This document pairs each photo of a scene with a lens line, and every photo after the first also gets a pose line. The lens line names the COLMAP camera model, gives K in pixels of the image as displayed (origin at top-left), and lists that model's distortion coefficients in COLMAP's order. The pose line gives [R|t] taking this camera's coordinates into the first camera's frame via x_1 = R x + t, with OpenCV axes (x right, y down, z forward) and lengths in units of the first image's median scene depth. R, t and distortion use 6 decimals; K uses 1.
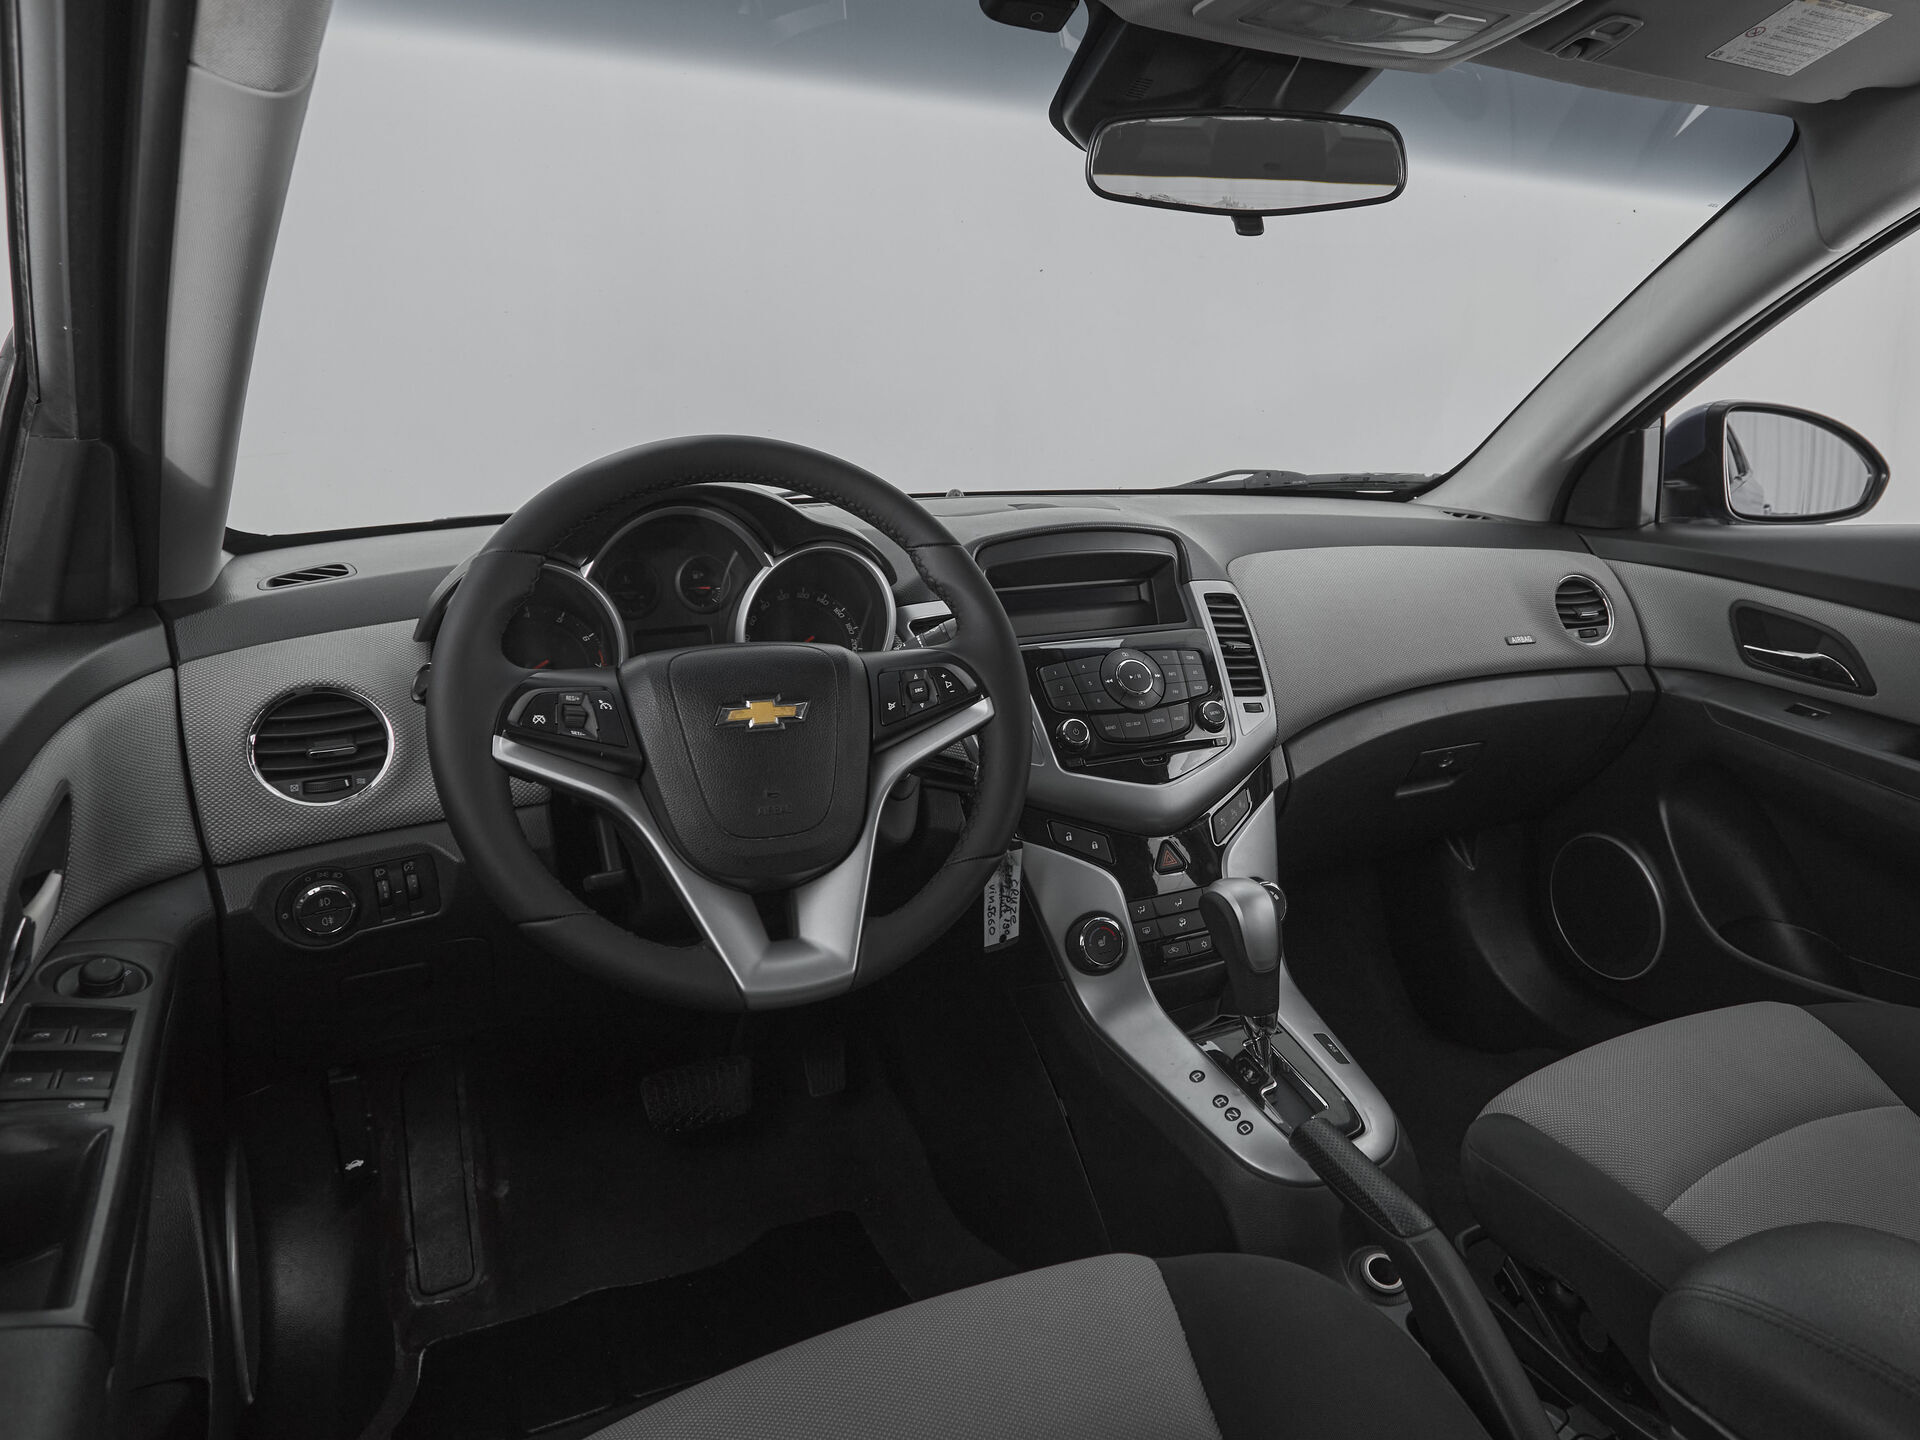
lens RADIAL K [[1192.6, 0, 1045.2], [0, 1192.6, 708.8], [0, 0, 1]] dist [0.001104, -0.000331]
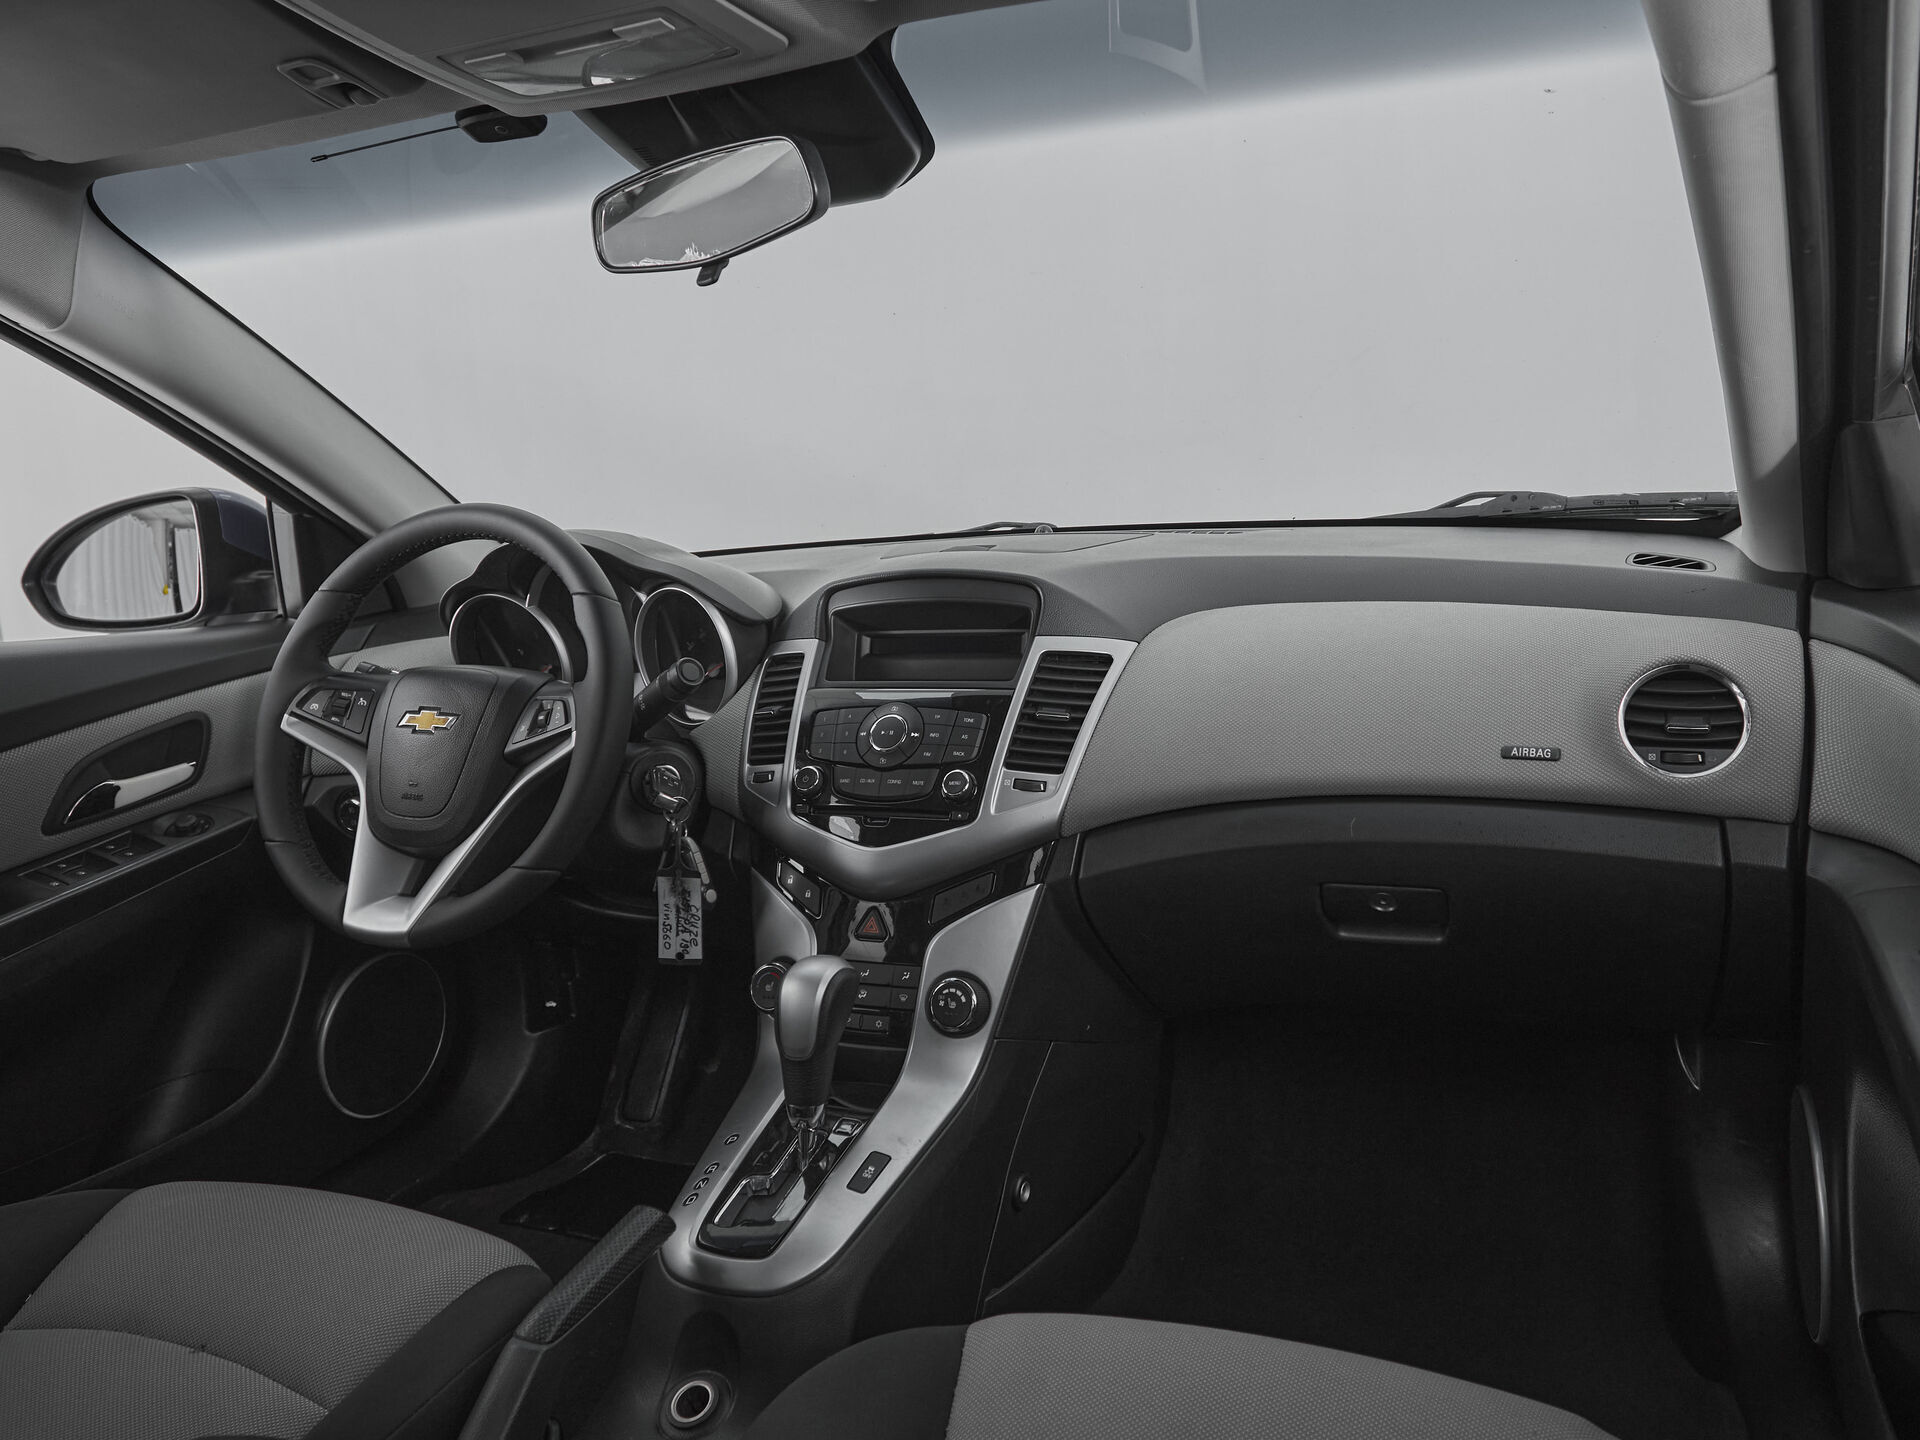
lens RADIAL K [[1192.6, 0, 1045.2], [0, 1192.6, 708.8], [0, 0, 1]] dist [0.001104, -0.000331]
pose [[0.702147, 0.108436, -0.703726, 0.866599], [-0.108321, 0.993099, 0.044947, -0.106276], [0.703744, 0.044669, 0.709048, 0.423279]]
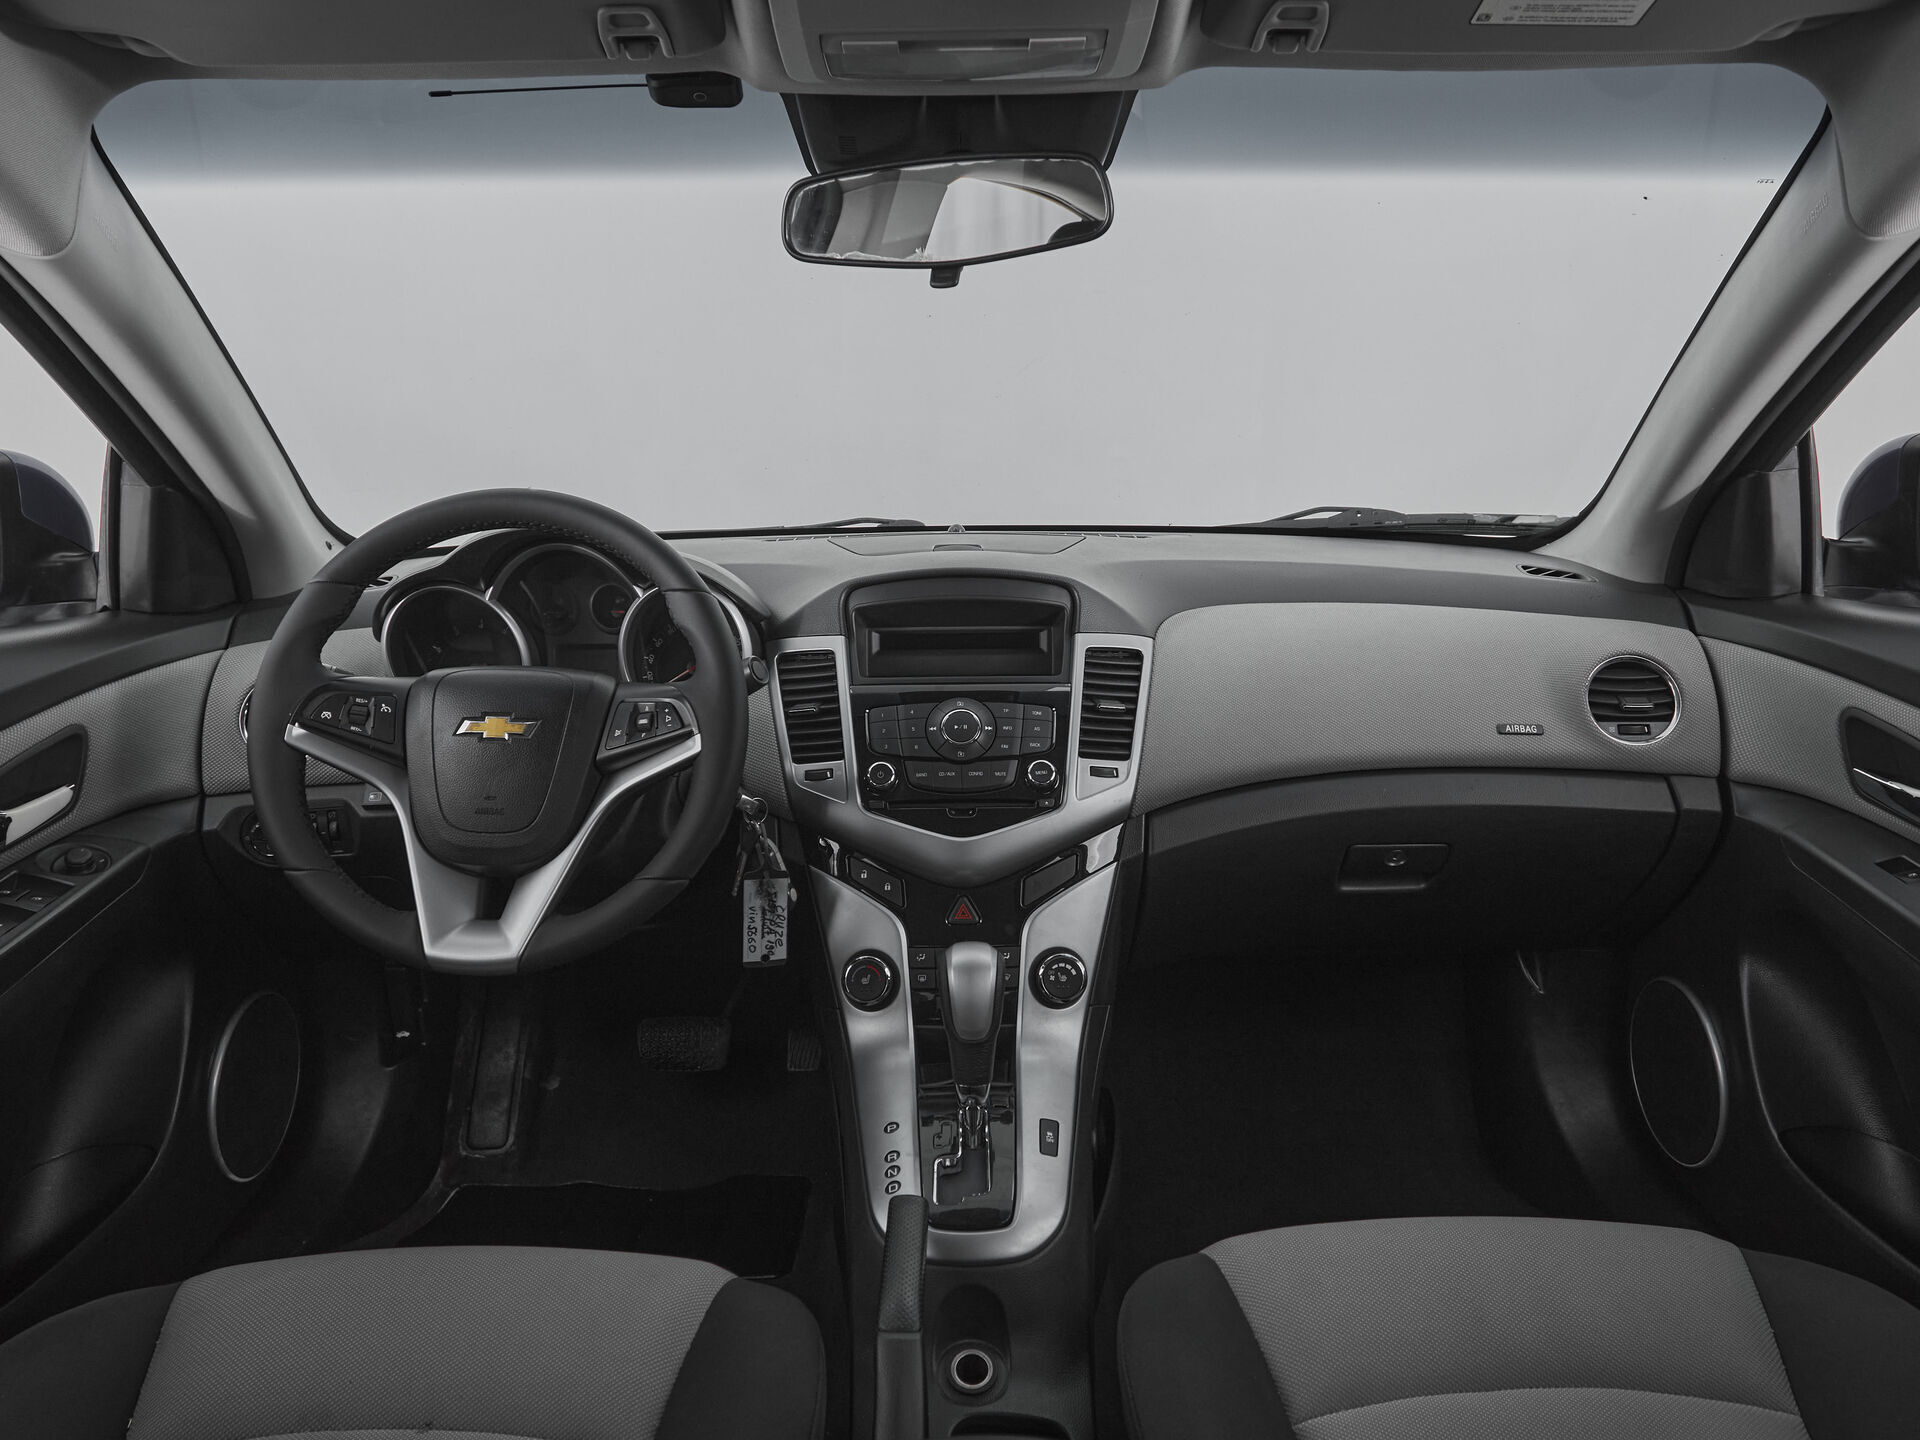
lens RADIAL K [[1186.0, 0, 904.2], [0, 1186.0, 737.6], [0, 0, 1]] dist [0.000147, -0.001593]
pose [[0.891957, 0.109311, -0.438707, 0.484728], [-0.098827, 0.994006, 0.046744, -0.061712], [0.441188, 0.001662, 0.897413, 0.091689]]
